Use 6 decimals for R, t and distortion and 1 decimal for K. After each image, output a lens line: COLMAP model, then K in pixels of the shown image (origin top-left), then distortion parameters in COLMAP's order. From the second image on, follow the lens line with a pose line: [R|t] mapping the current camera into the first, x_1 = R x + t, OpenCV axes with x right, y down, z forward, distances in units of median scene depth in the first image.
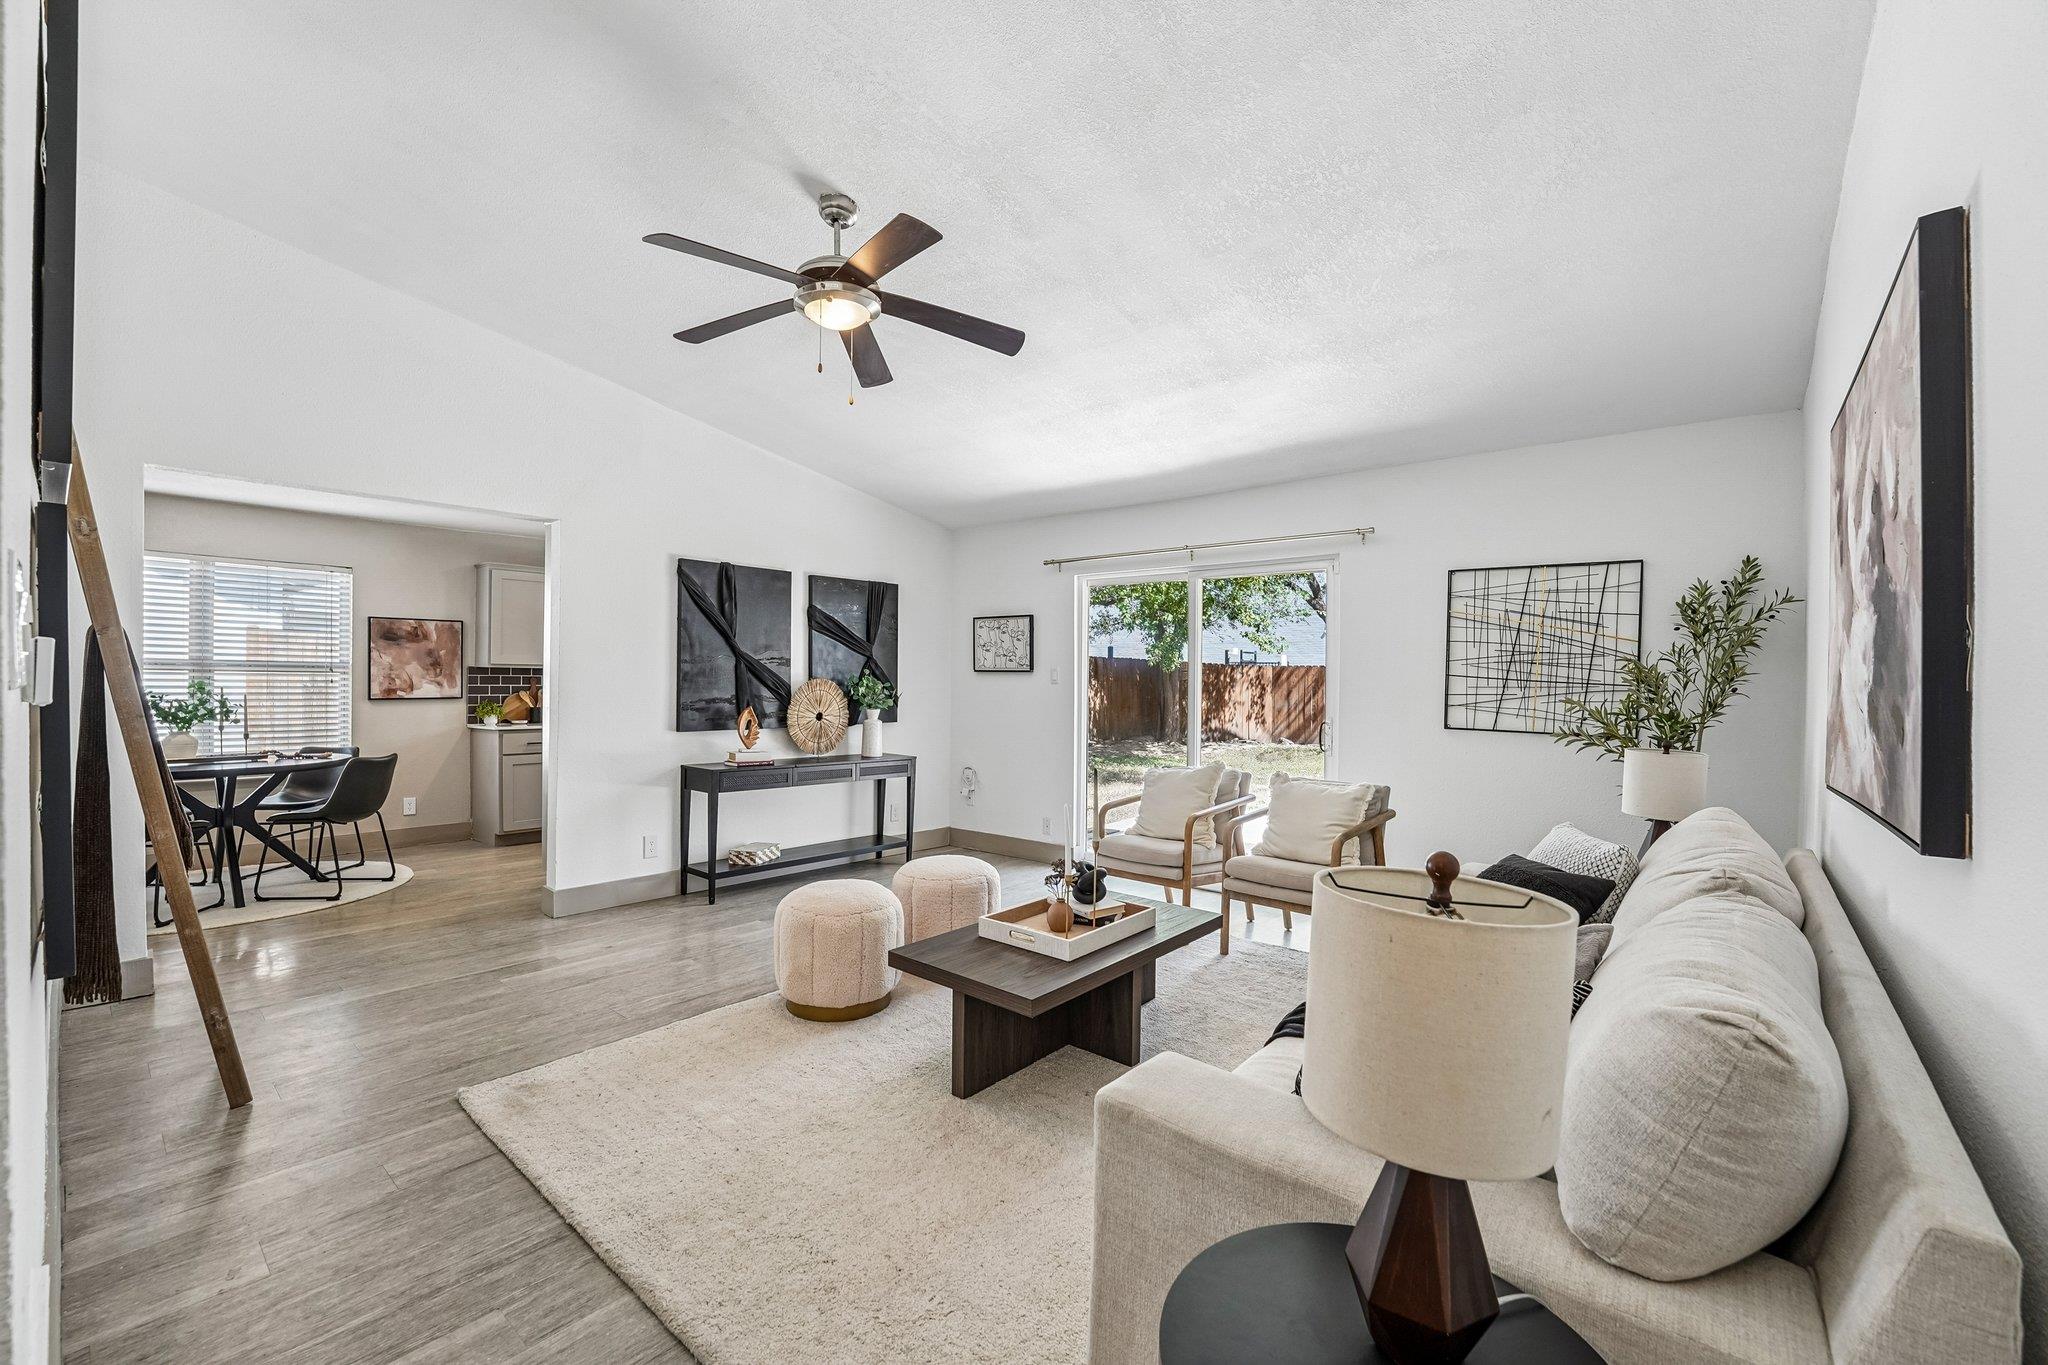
lens RADIAL K [[820.2, 0, 1018.6], [0, 820.2, 674.2], [0, 0, 1]] dist [-0.003895, -0.000184]
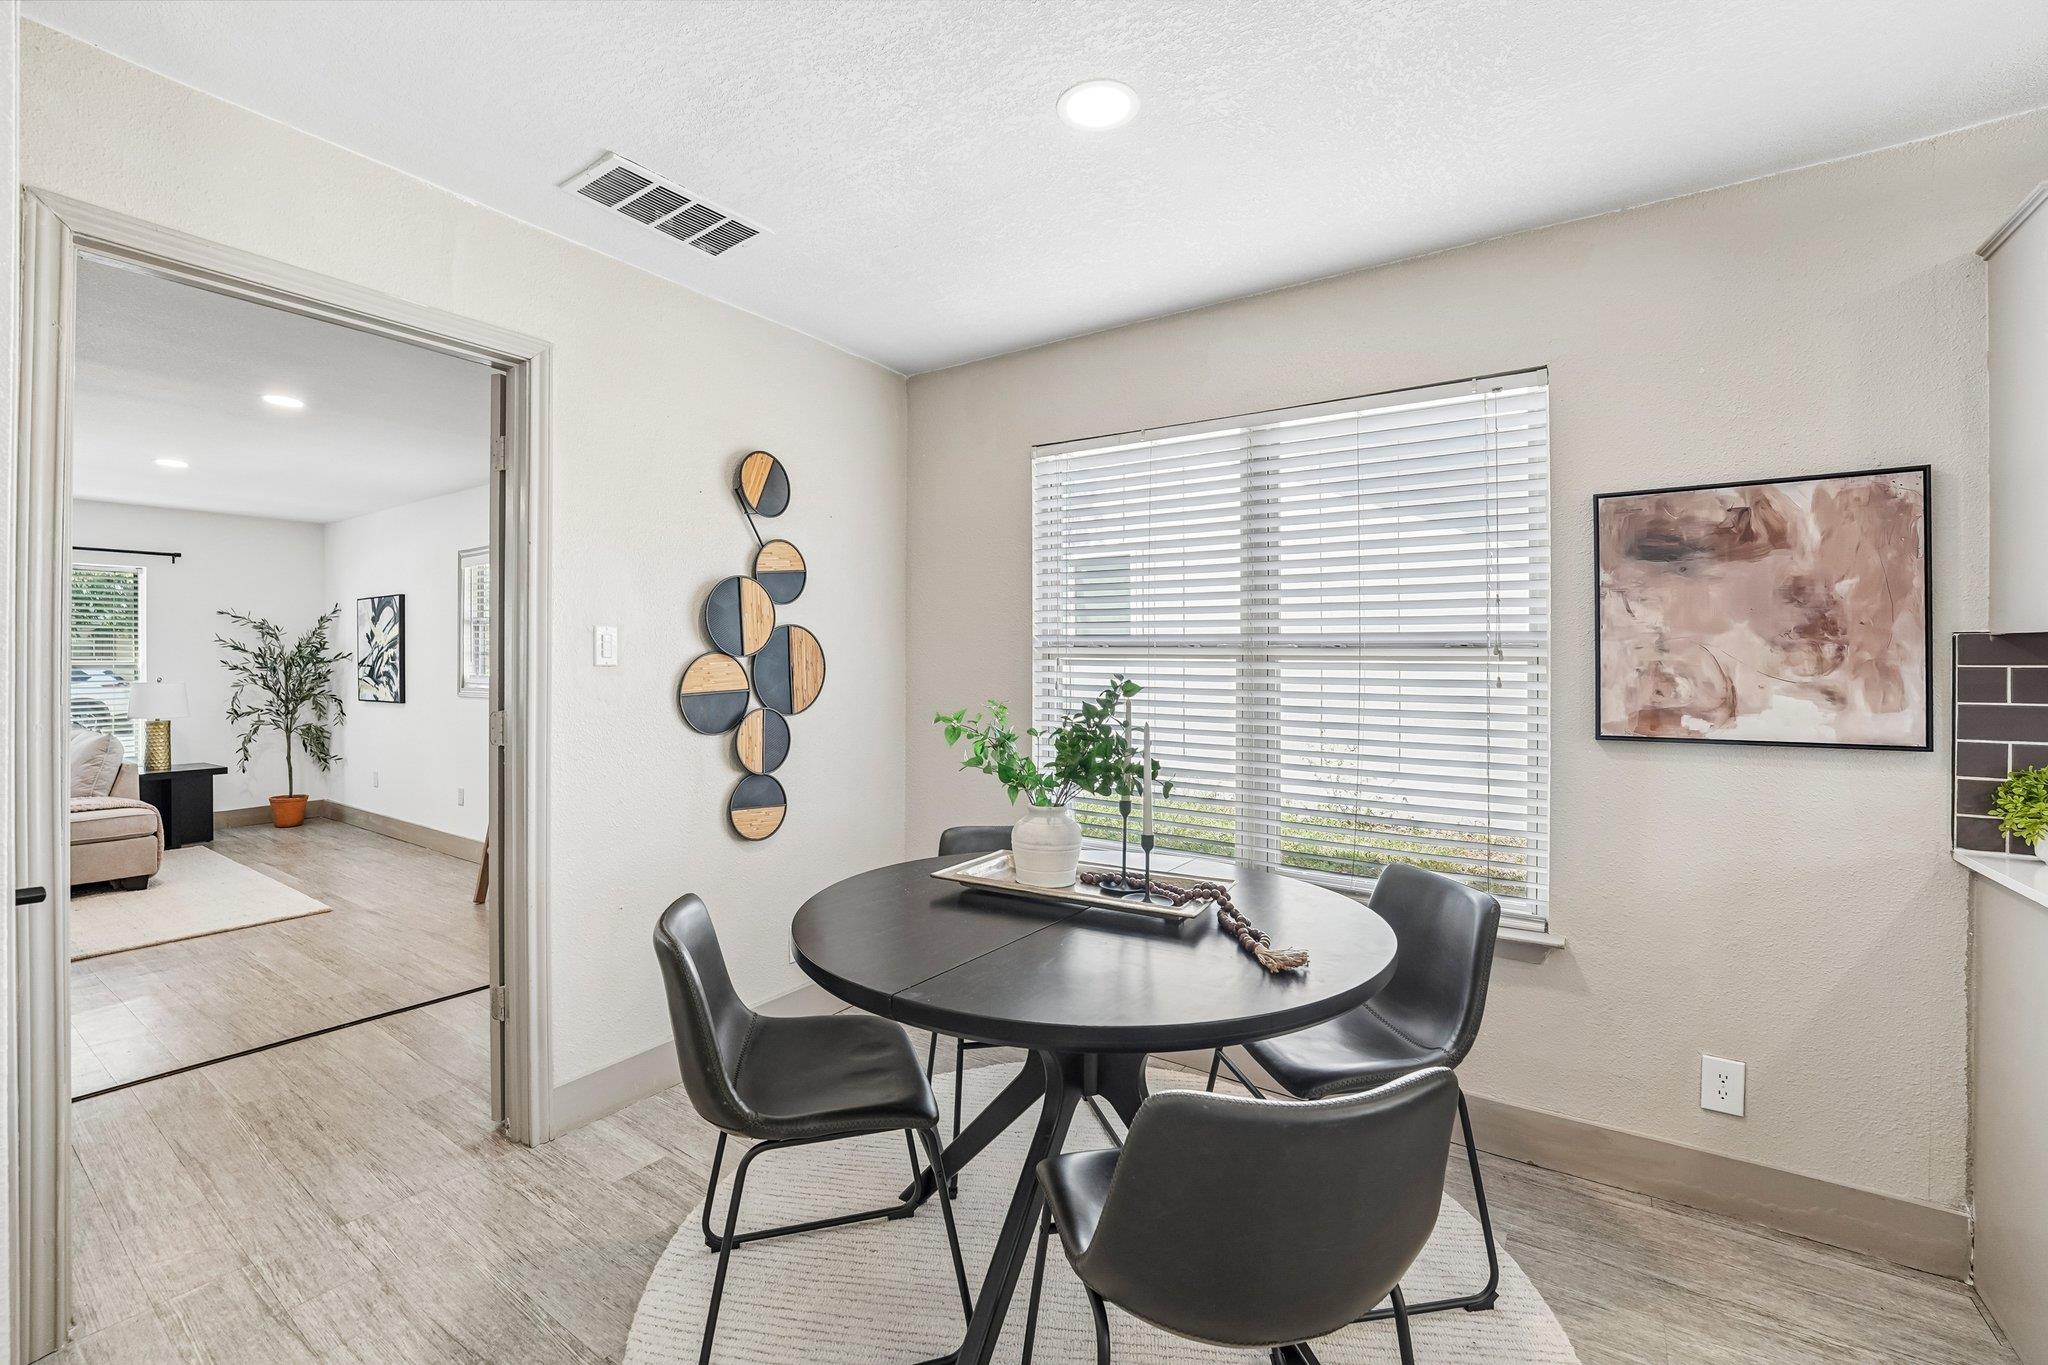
lens RADIAL K [[820.2, 0, 1033.8], [0, 820.2, 664.9], [0, 0, 1]] dist [-0.003895, -0.000184]
pose [[0.133311, -0.002807, -0.991070, -0.469714], [0.003746, 0.999990, -0.002328, 0.000452], [0.991067, -0.003402, 0.133321, 0.697109]]
